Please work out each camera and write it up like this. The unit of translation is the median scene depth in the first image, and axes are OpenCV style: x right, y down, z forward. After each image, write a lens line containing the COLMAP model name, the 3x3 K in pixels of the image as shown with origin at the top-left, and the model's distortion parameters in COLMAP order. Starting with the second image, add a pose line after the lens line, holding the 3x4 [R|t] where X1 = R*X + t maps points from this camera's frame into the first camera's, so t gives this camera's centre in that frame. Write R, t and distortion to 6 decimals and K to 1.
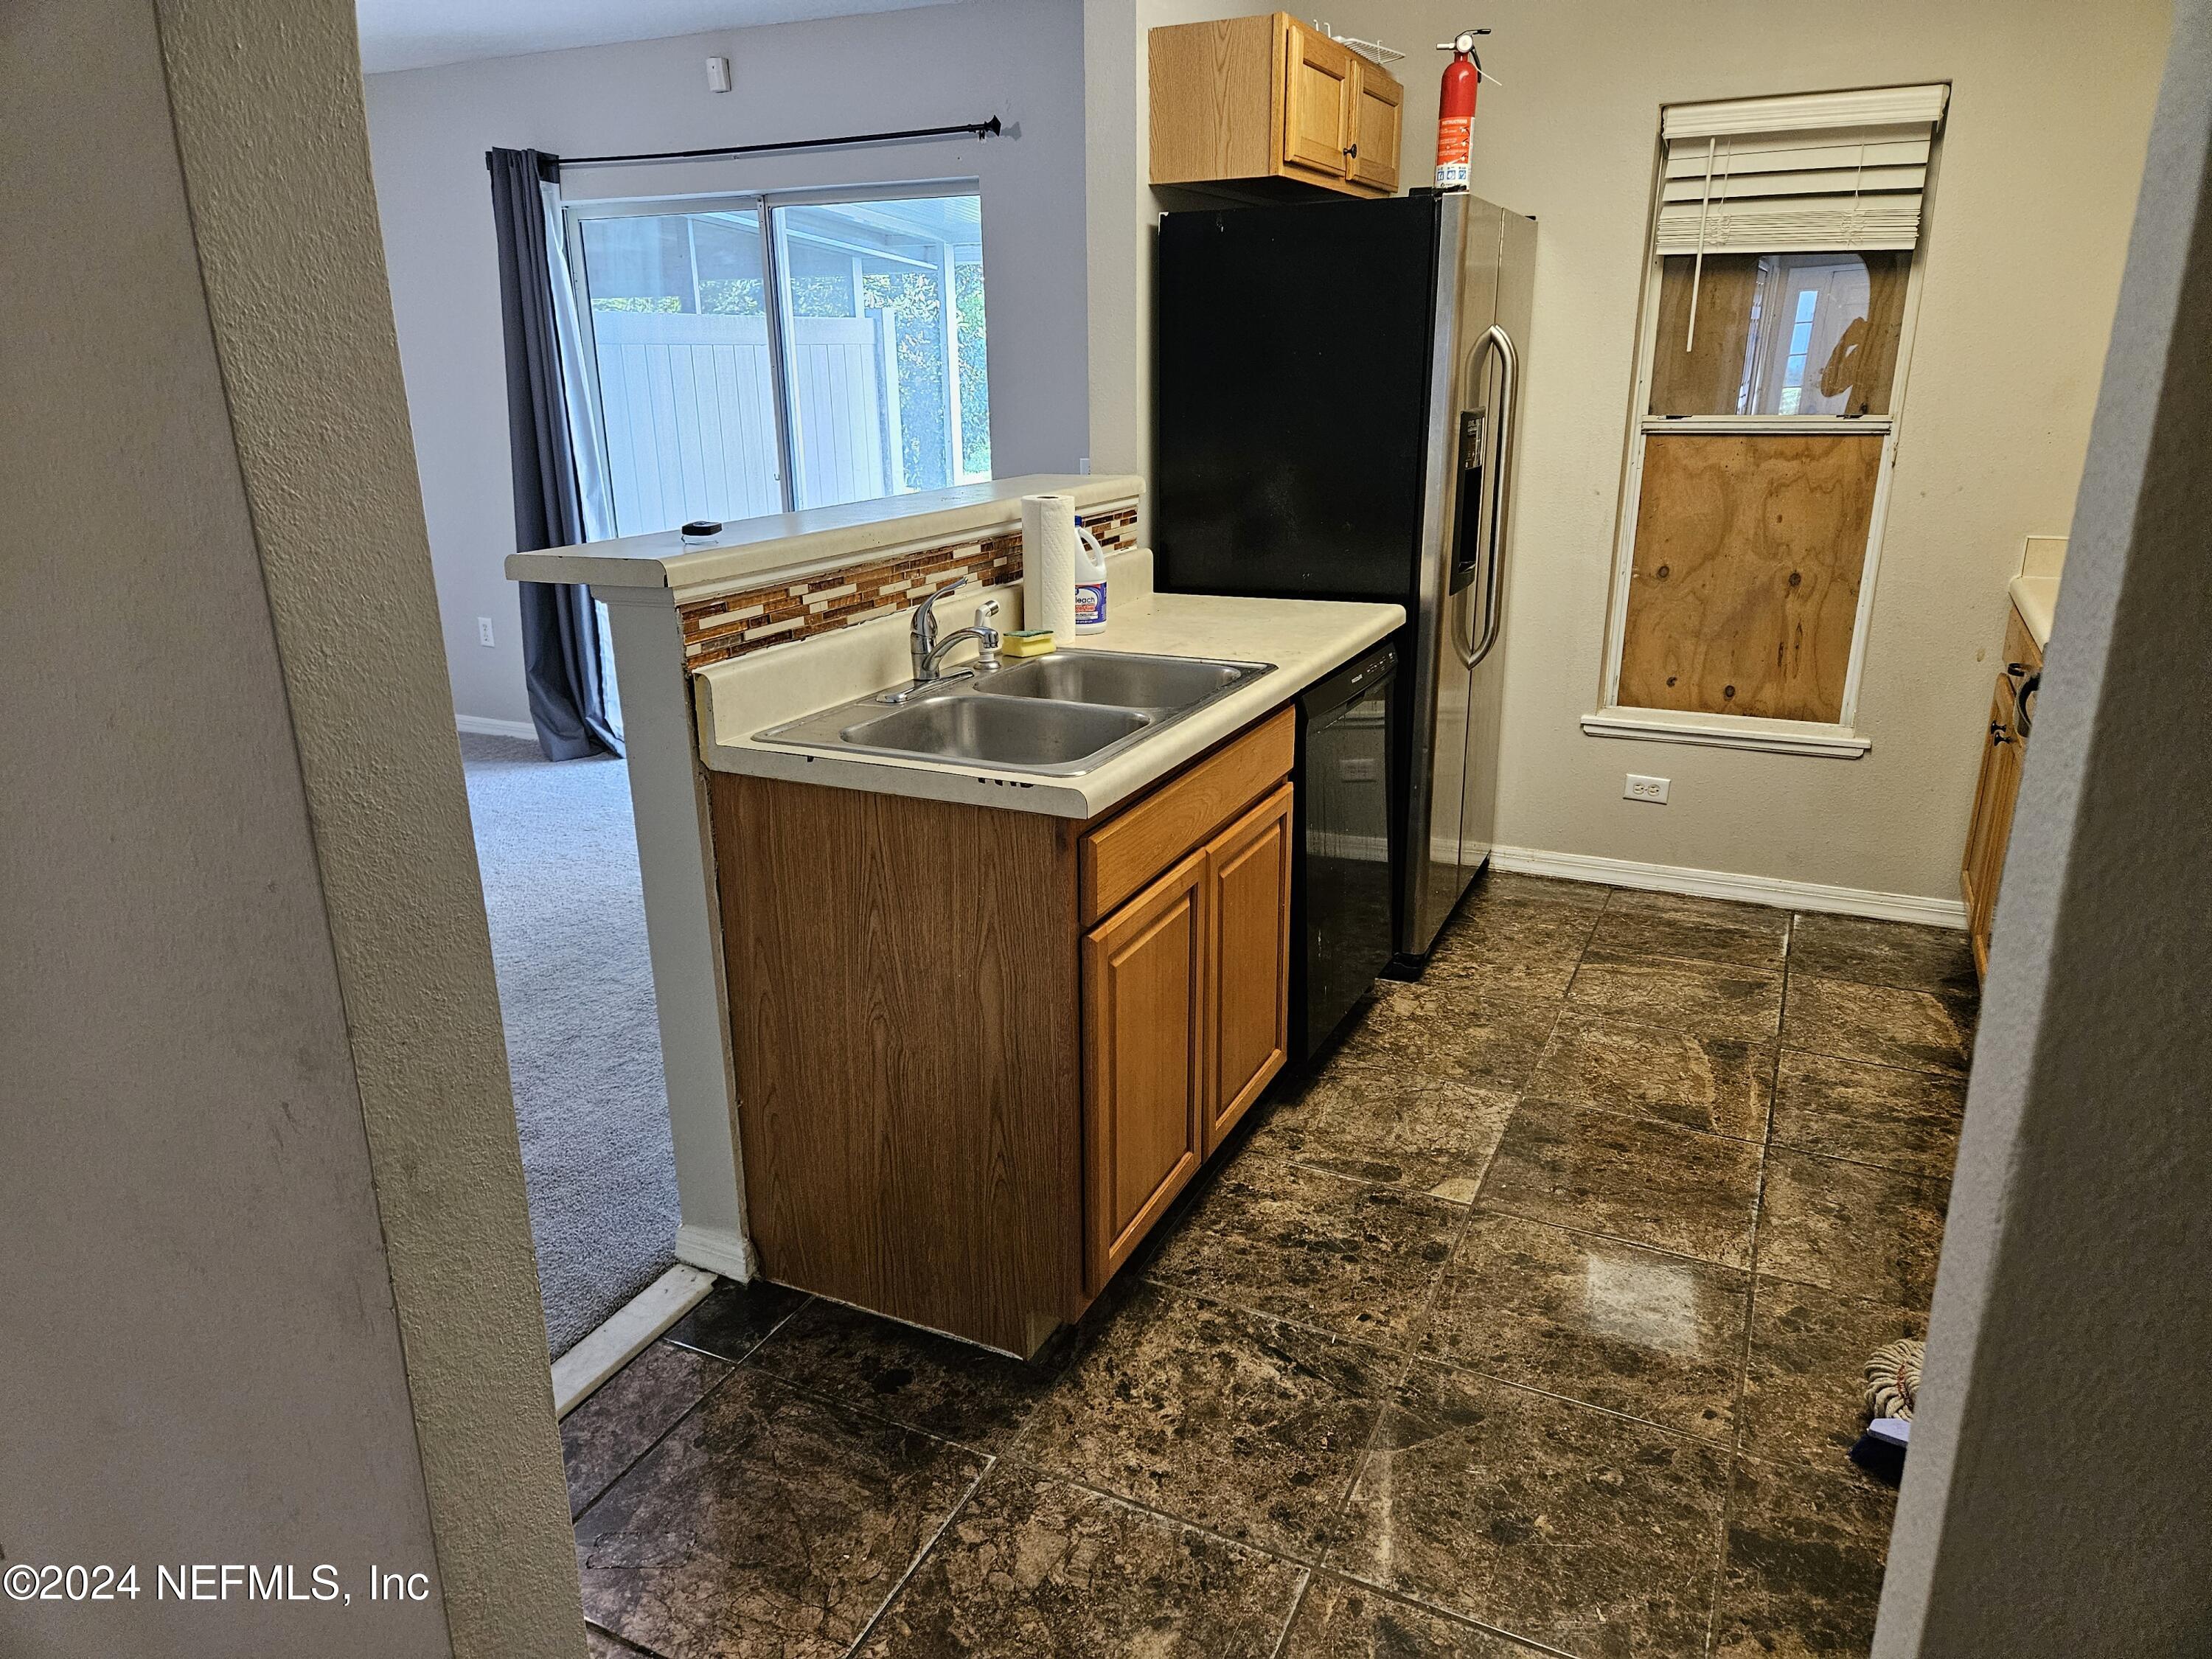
lens RADIAL K [[1480.0, 0, 1088.5], [0, 1480.0, 831.4], [0, 0, 1]] dist [0.081794, -0.074174]
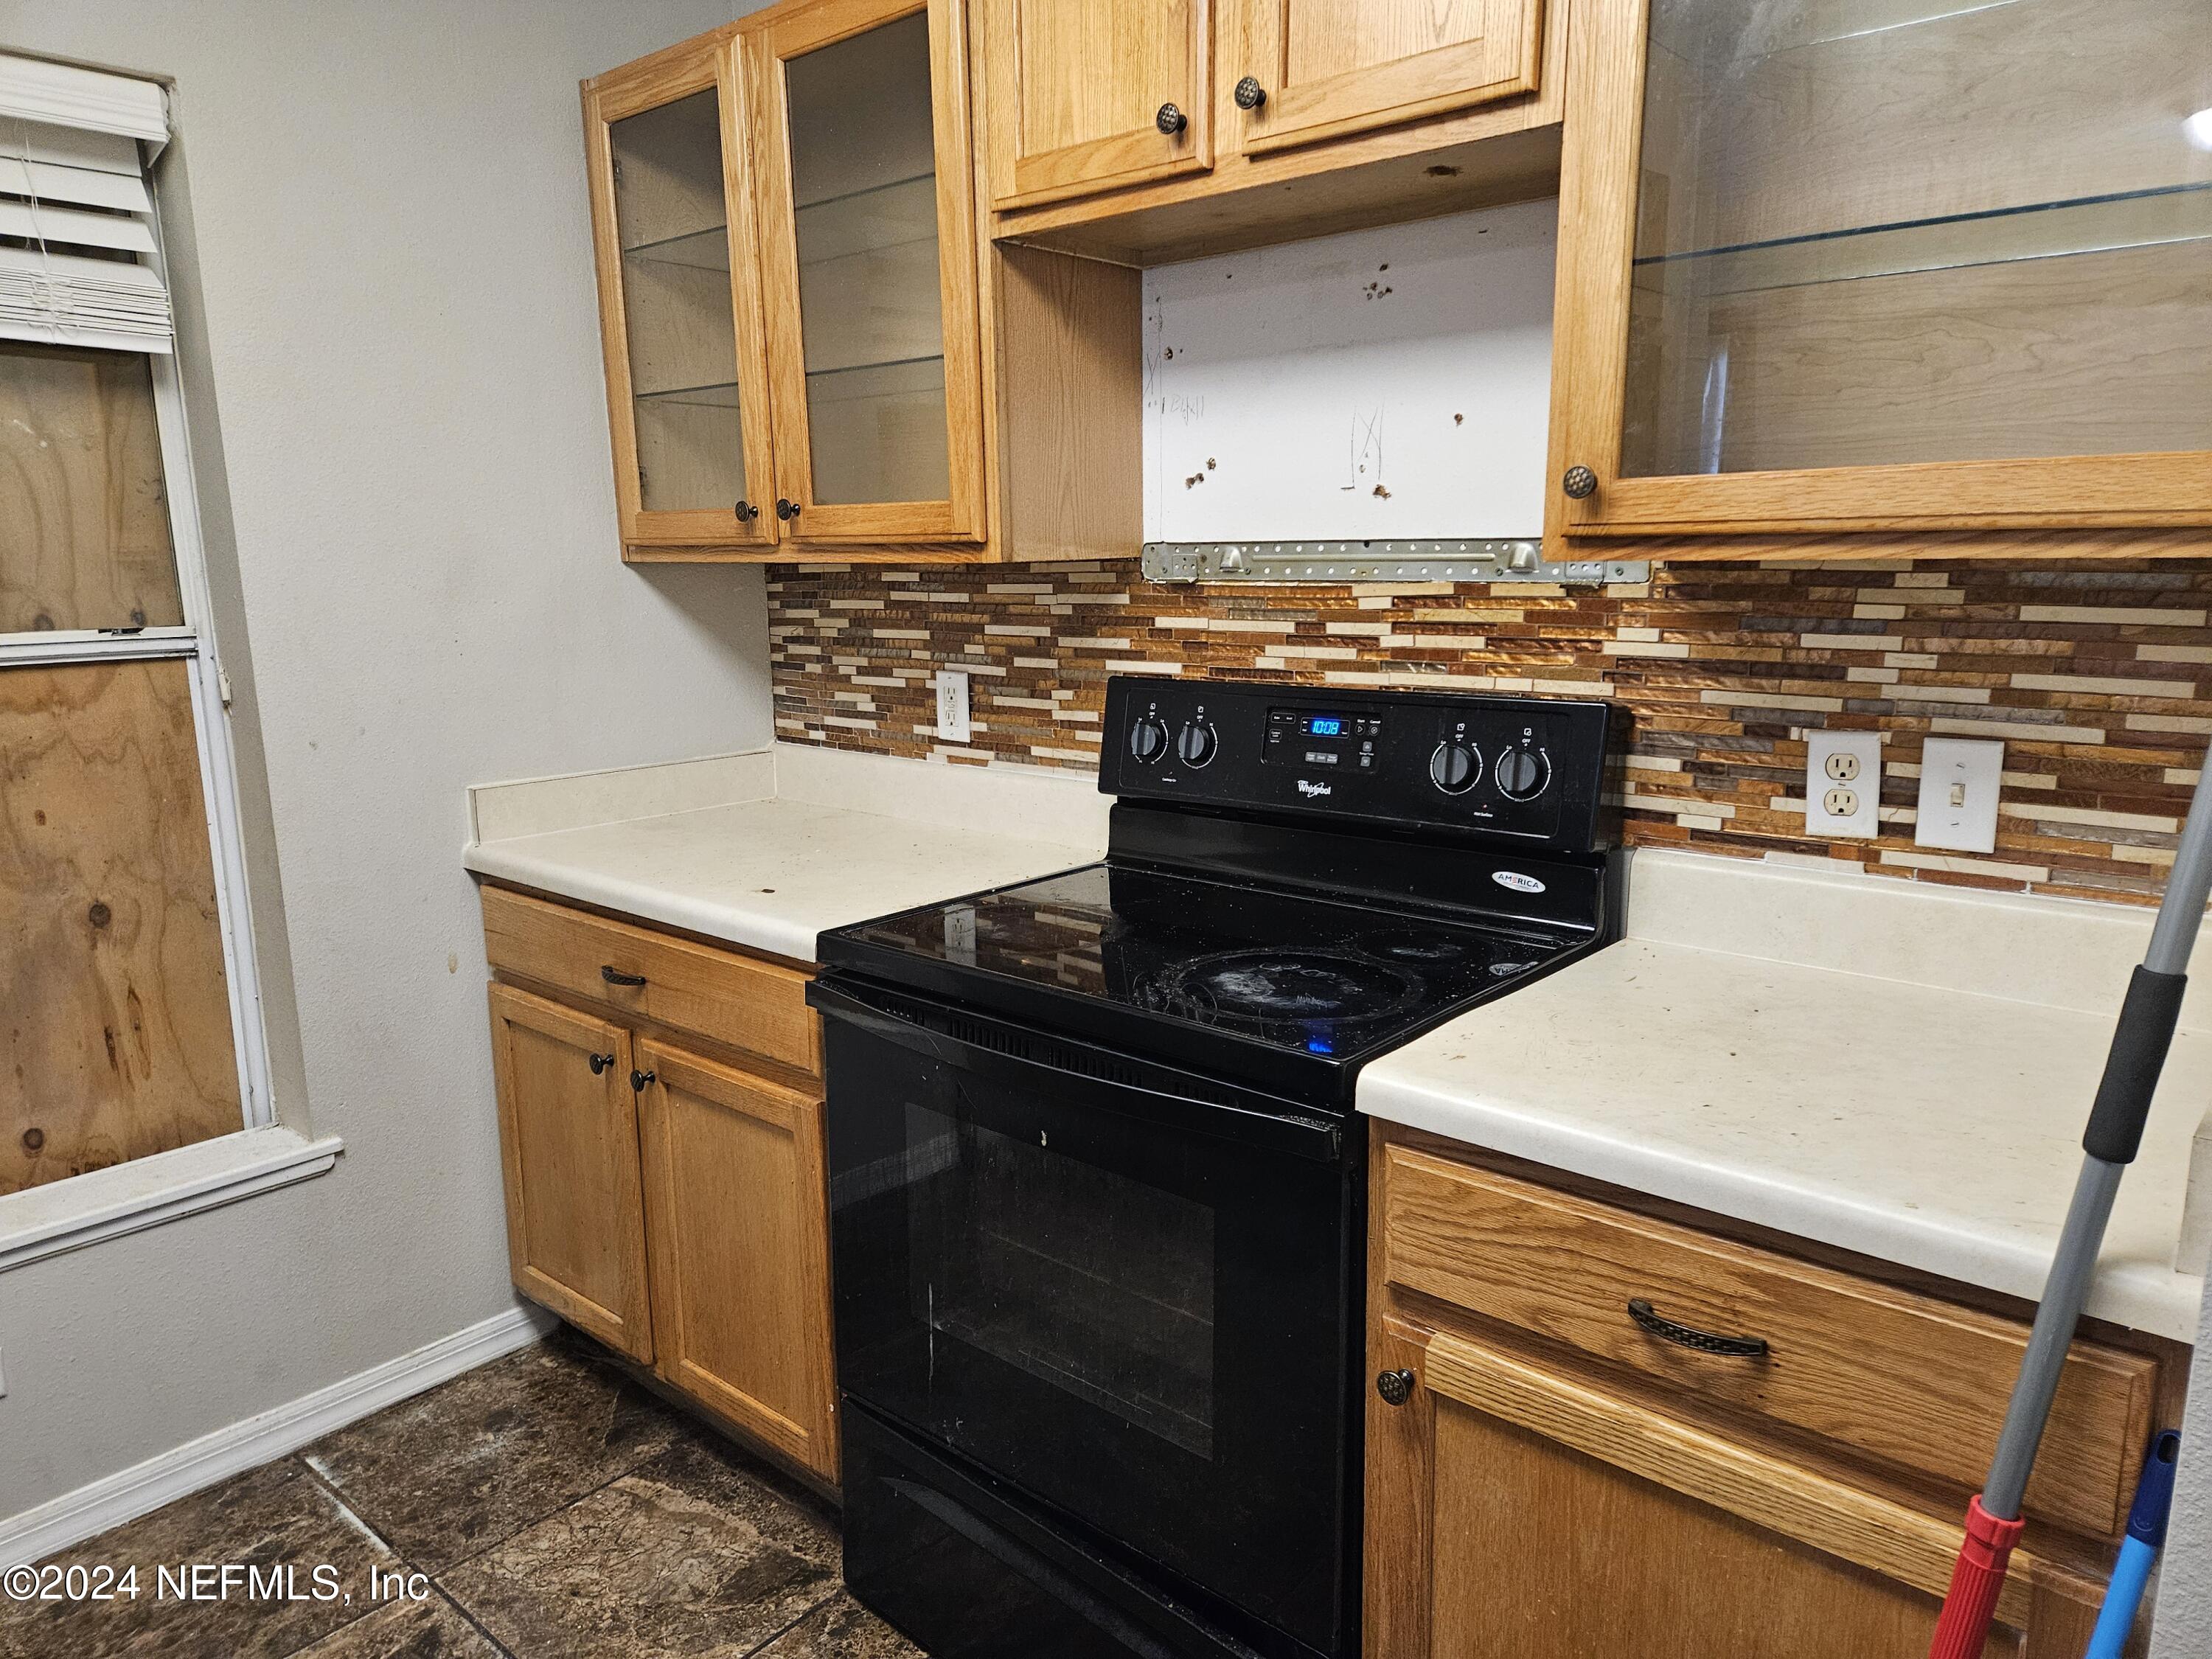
lens RADIAL K [[1481.3, 0, 1094.1], [0, 1481.3, 839.7], [0, 0, 1]] dist [0.076466, -0.061627]
pose [[0.267826, -0.176080, 0.947241, 0.040817], [0.307975, 0.947223, 0.088998, -0.130437], [-0.912919, 0.267890, 0.307919, 0.481147]]
